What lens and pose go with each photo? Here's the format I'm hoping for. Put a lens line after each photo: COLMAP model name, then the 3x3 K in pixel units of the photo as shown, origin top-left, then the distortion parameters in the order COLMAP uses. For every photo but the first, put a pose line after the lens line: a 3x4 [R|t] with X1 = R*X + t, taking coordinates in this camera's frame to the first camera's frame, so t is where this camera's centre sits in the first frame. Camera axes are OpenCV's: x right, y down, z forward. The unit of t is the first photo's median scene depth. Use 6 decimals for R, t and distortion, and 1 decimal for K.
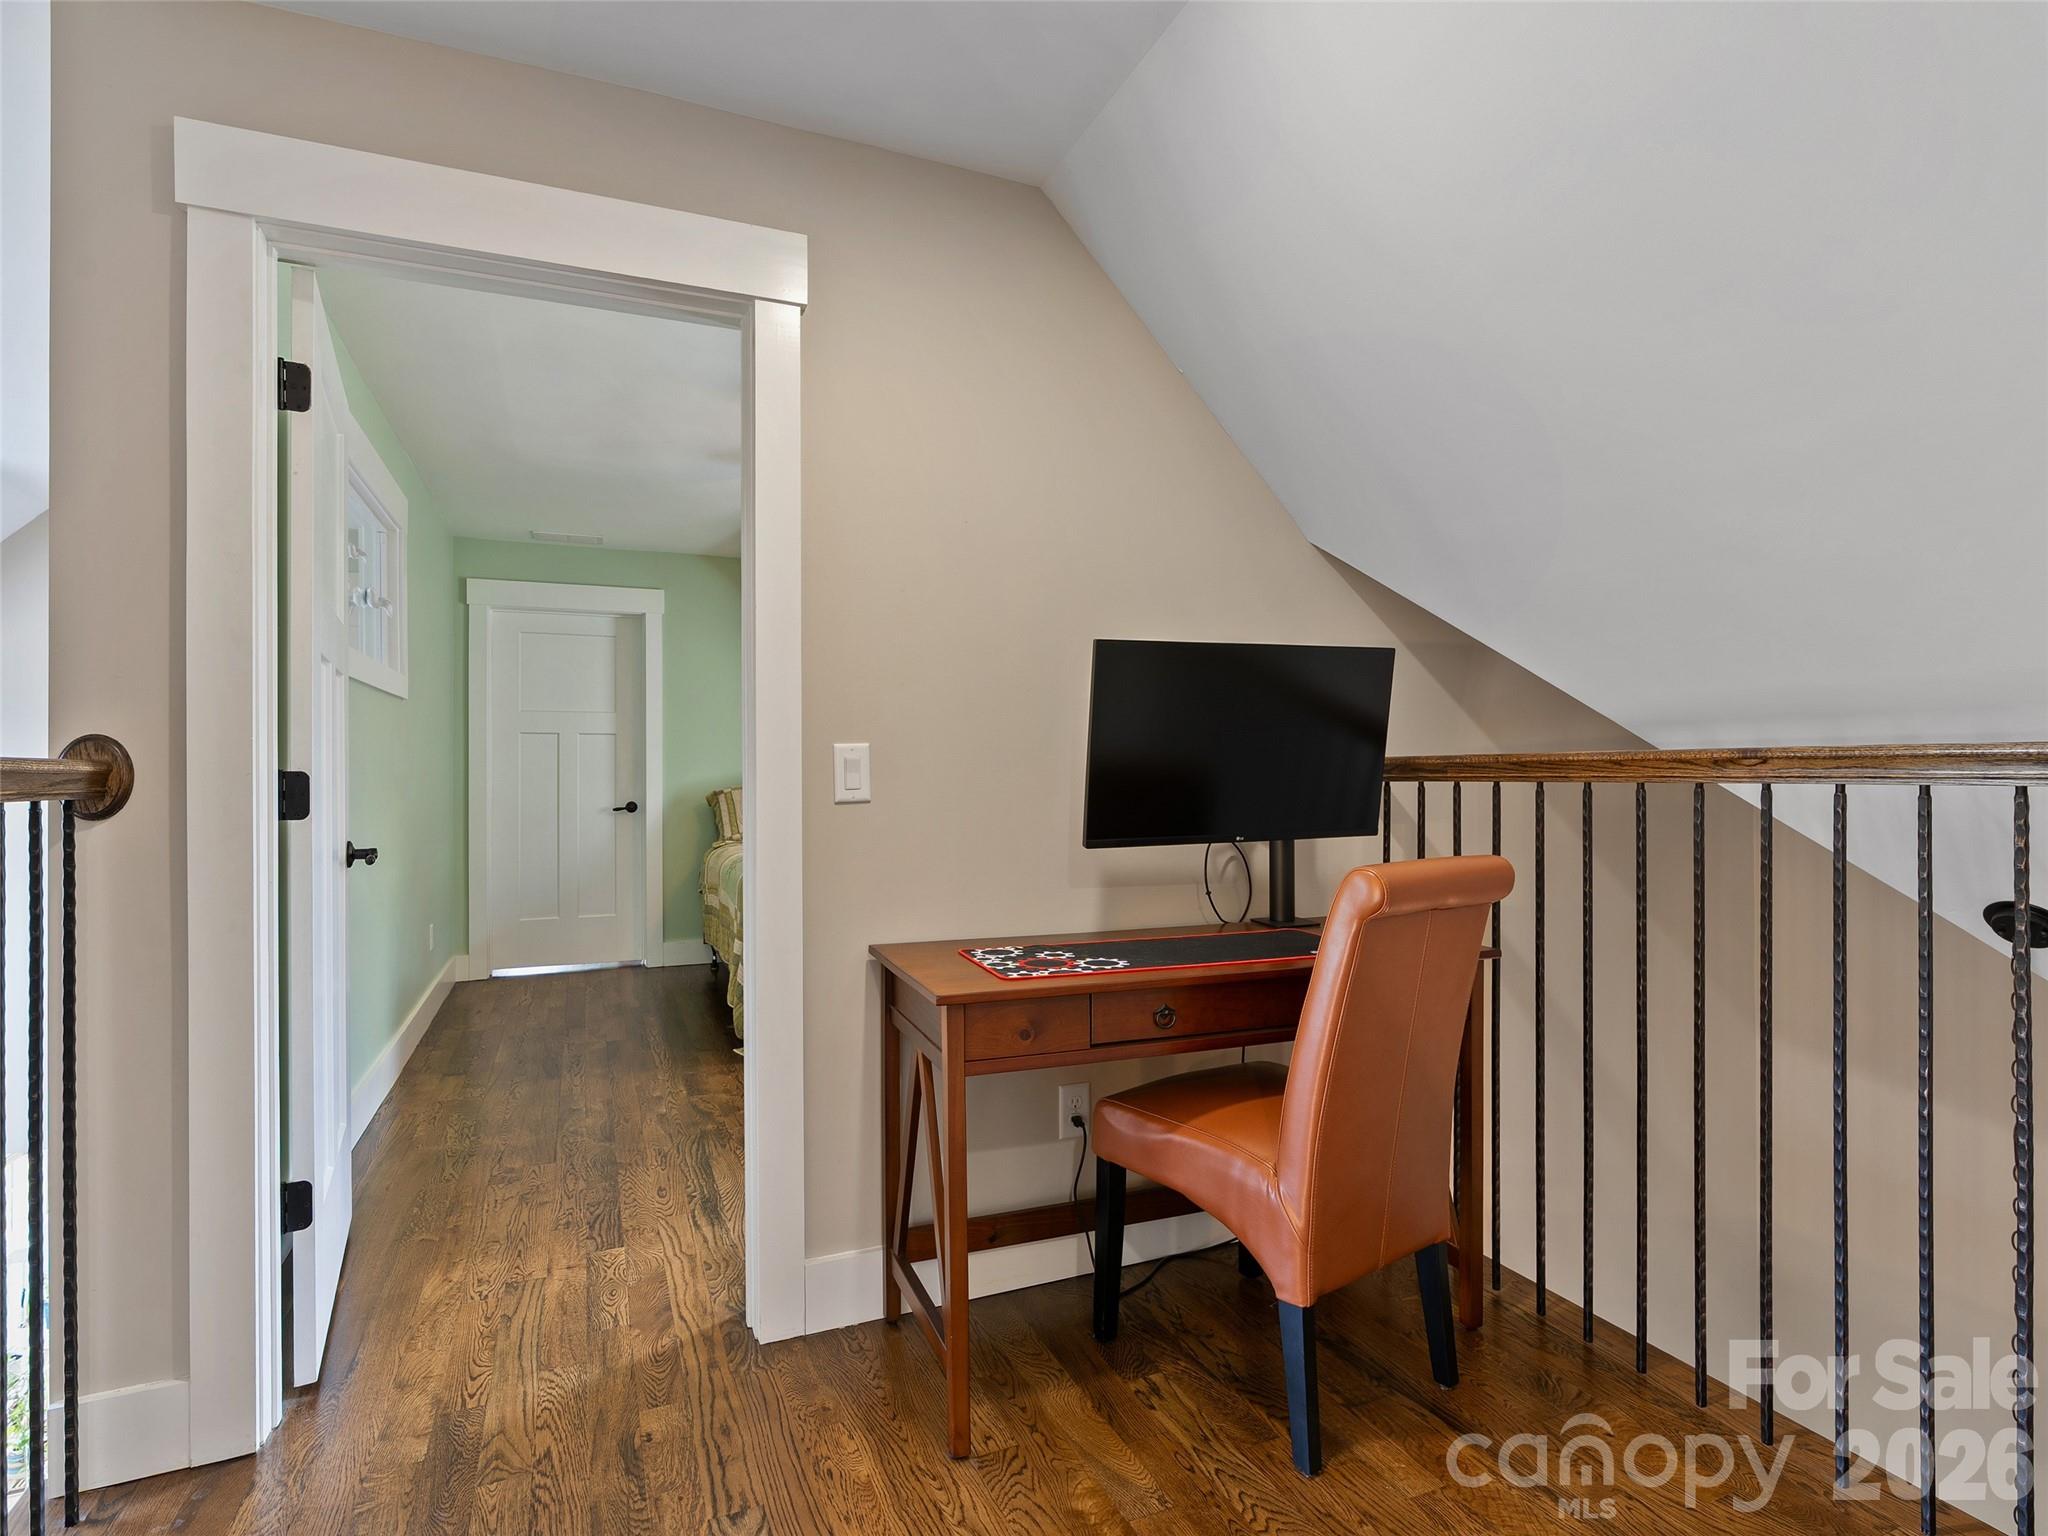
lens RADIAL K [[1041.2, 0, 1030.3], [0, 1041.2, 764.0], [0, 0, 1]] dist [-0.007544, 0.001710]
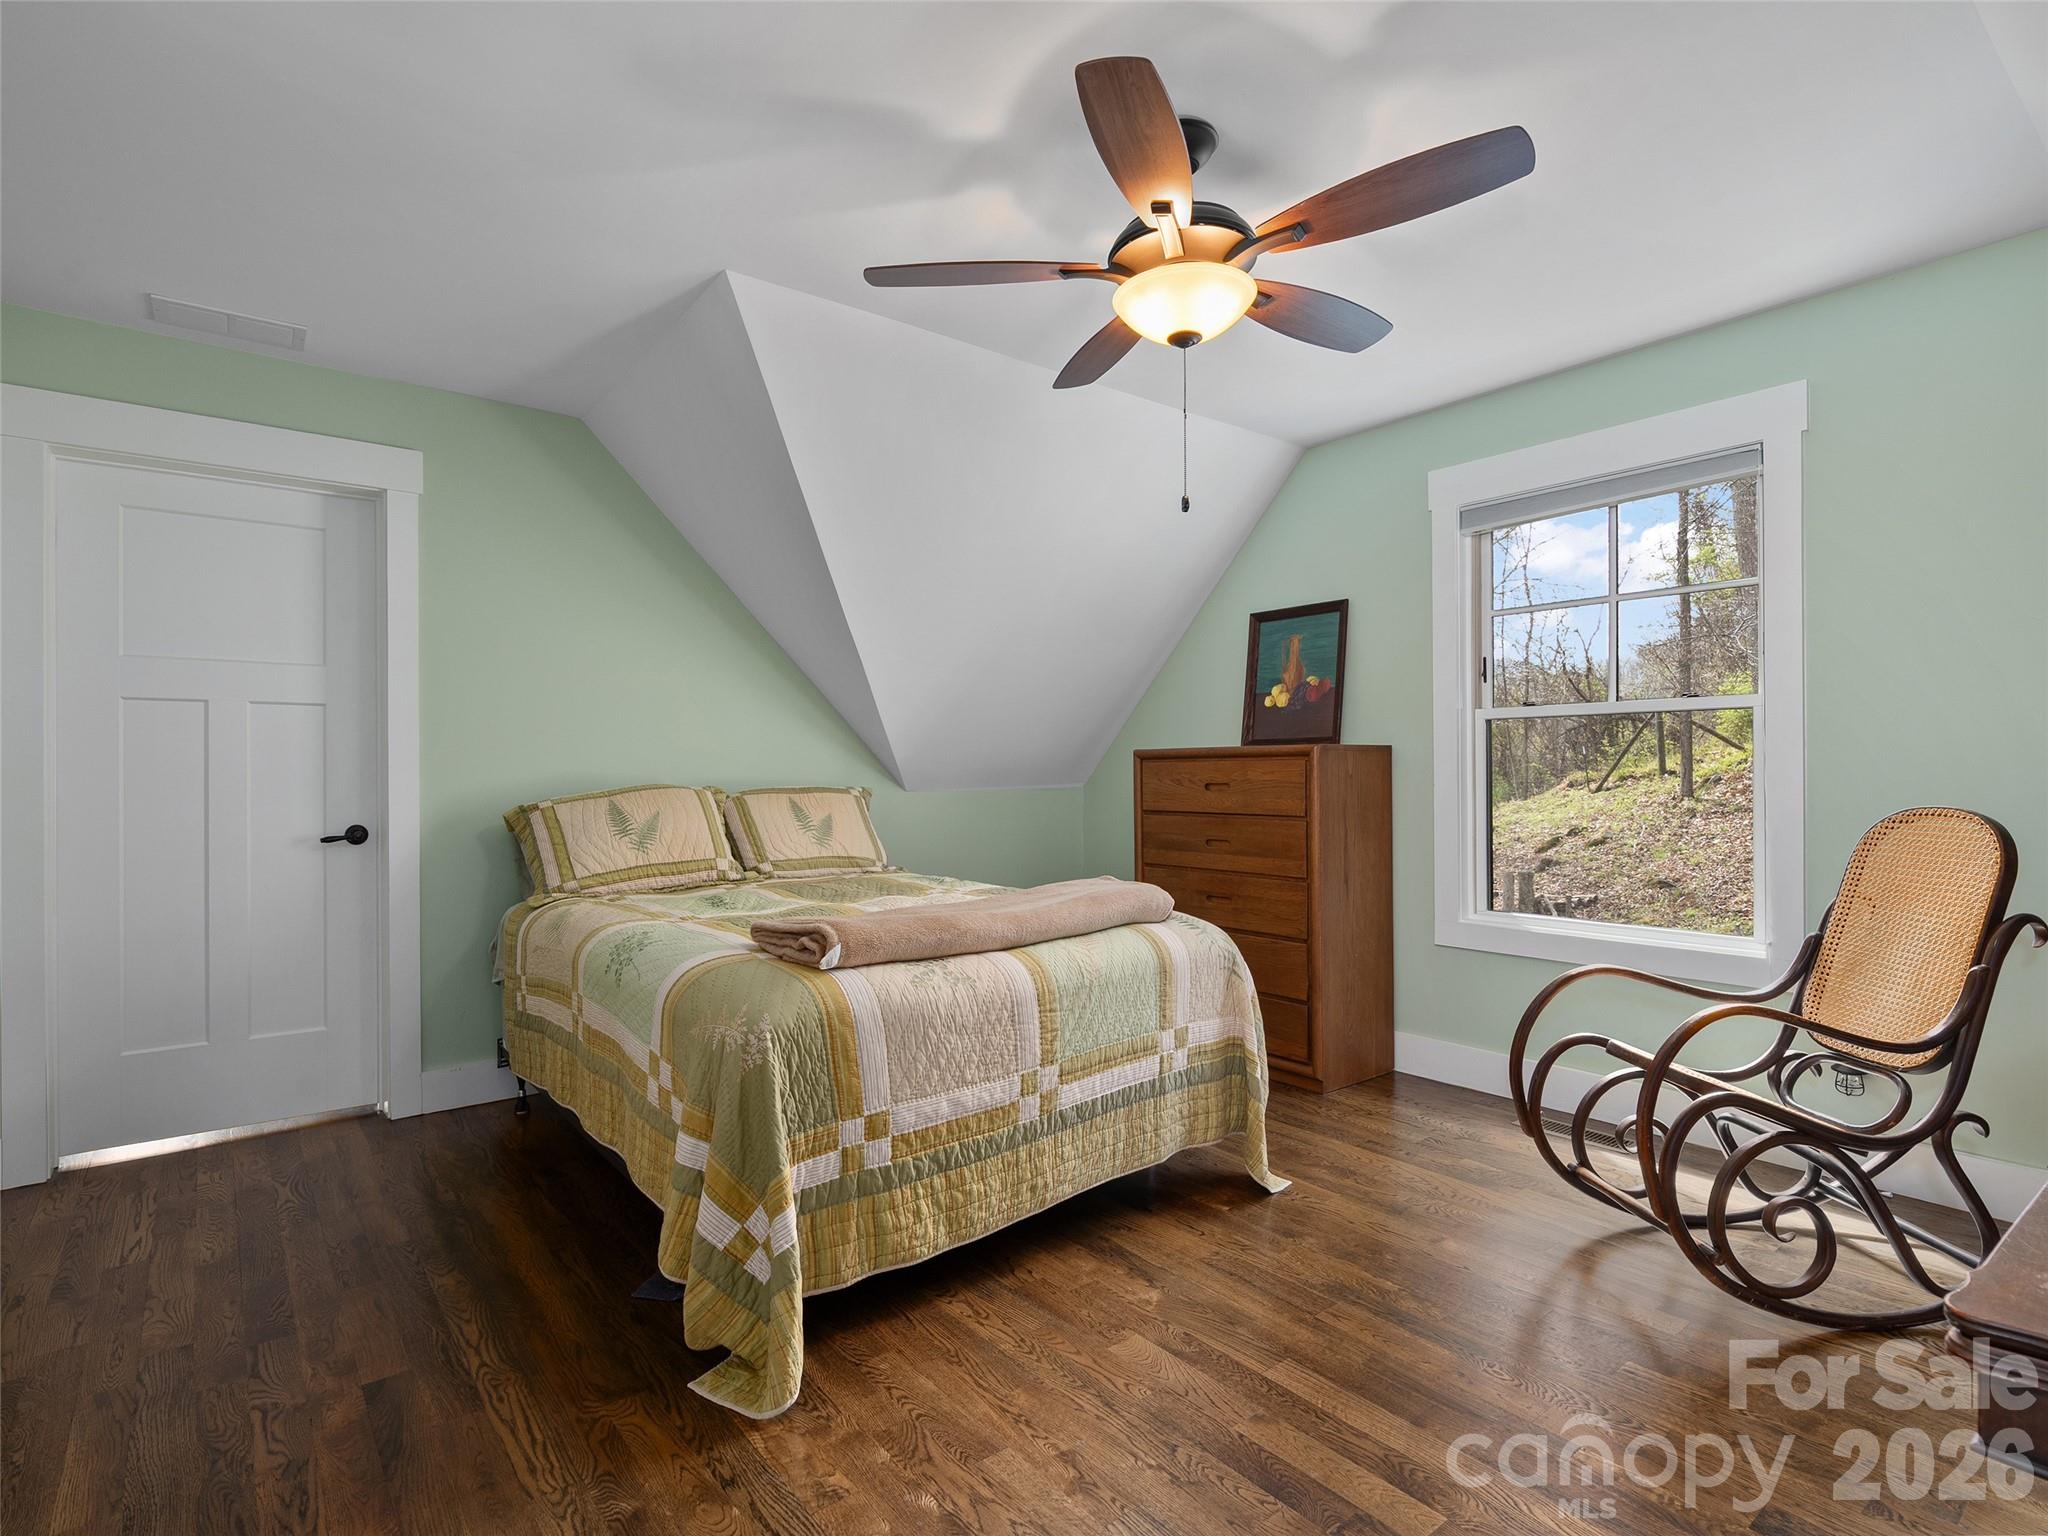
lens RADIAL K [[1041.2, 0, 1017.9], [0, 1041.2, 771.7], [0, 0, 1]] dist [-0.007544, 0.001710]
pose [[0.967131, -0.000691, 0.254276, -0.183912], [-0.000552, 0.999988, 0.004815, 0.004436], [-0.254277, -0.004797, 0.967120, 0.373728]]
